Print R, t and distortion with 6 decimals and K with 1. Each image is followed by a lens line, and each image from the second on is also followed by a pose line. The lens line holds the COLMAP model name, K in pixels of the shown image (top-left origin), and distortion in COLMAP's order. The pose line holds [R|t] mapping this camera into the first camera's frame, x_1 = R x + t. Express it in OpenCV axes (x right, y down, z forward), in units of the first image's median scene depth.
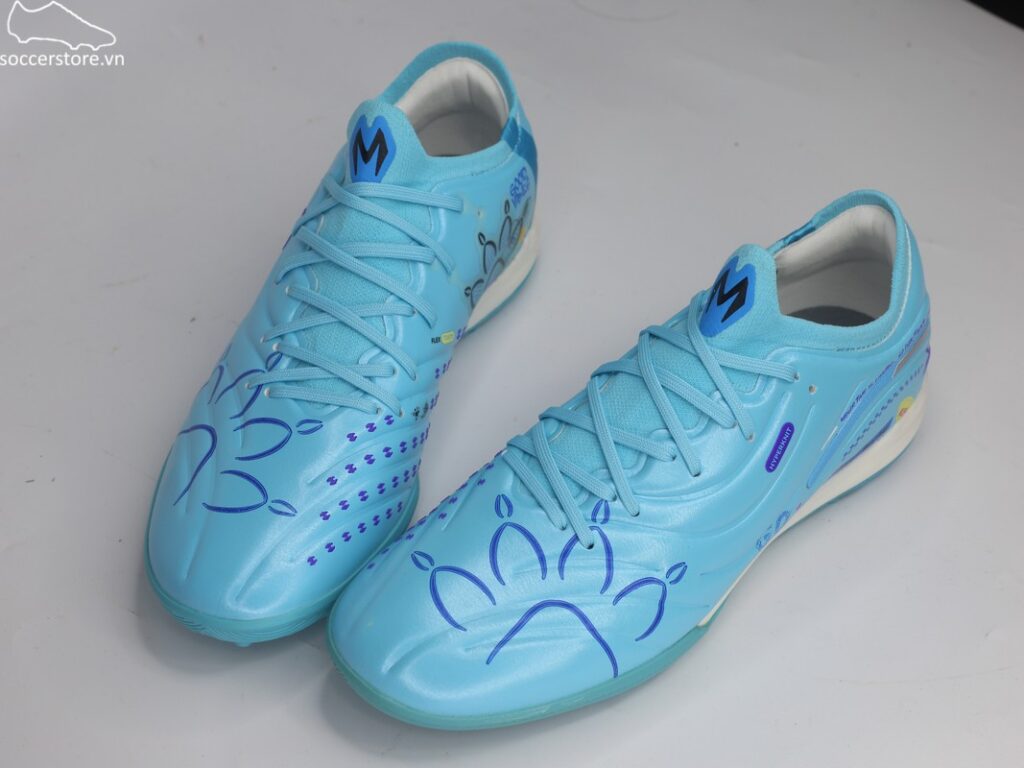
lens RADIAL K [[1921.7, 0, 512.0], [0, 1921.7, 384.0], [0, 0, 1]] dist [-0.158381, 0.045534]
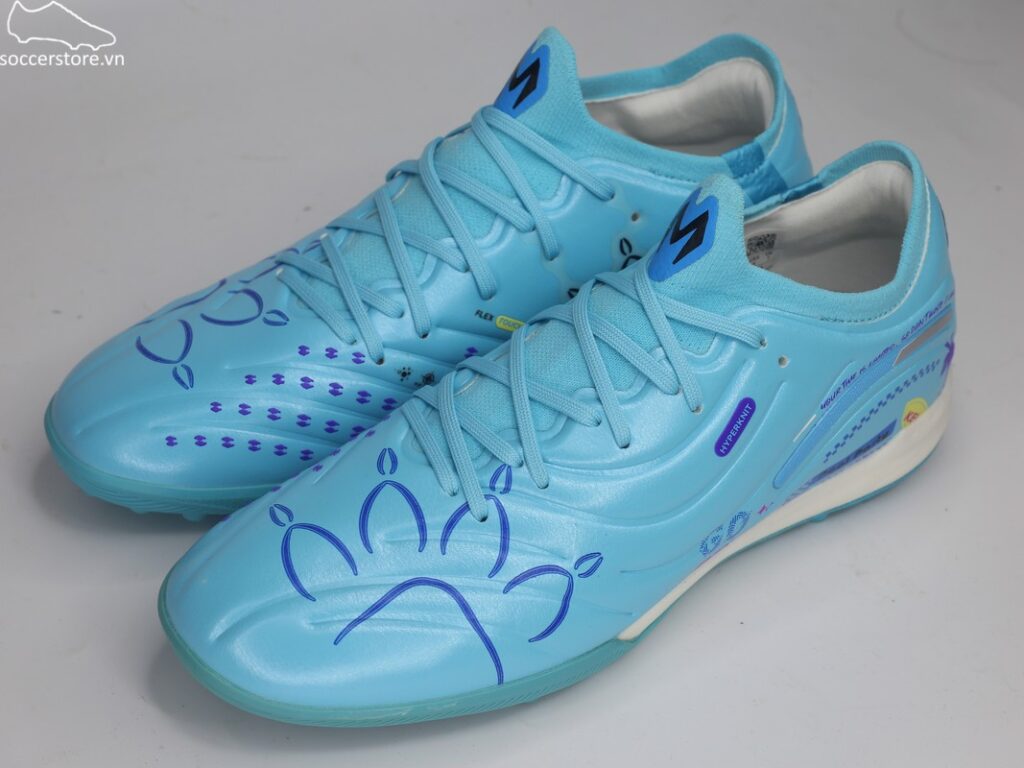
lens RADIAL K [[1921.7, 0, 512.0], [0, 1921.7, 384.0], [0, 0, 1]] dist [-0.158381, 0.045534]
pose [[0.989973, 0.094150, -0.105303, 0.132247], [-0.101342, 0.992716, -0.065159, 0.078892], [0.098401, 0.075178, 0.992303, 0.184538]]
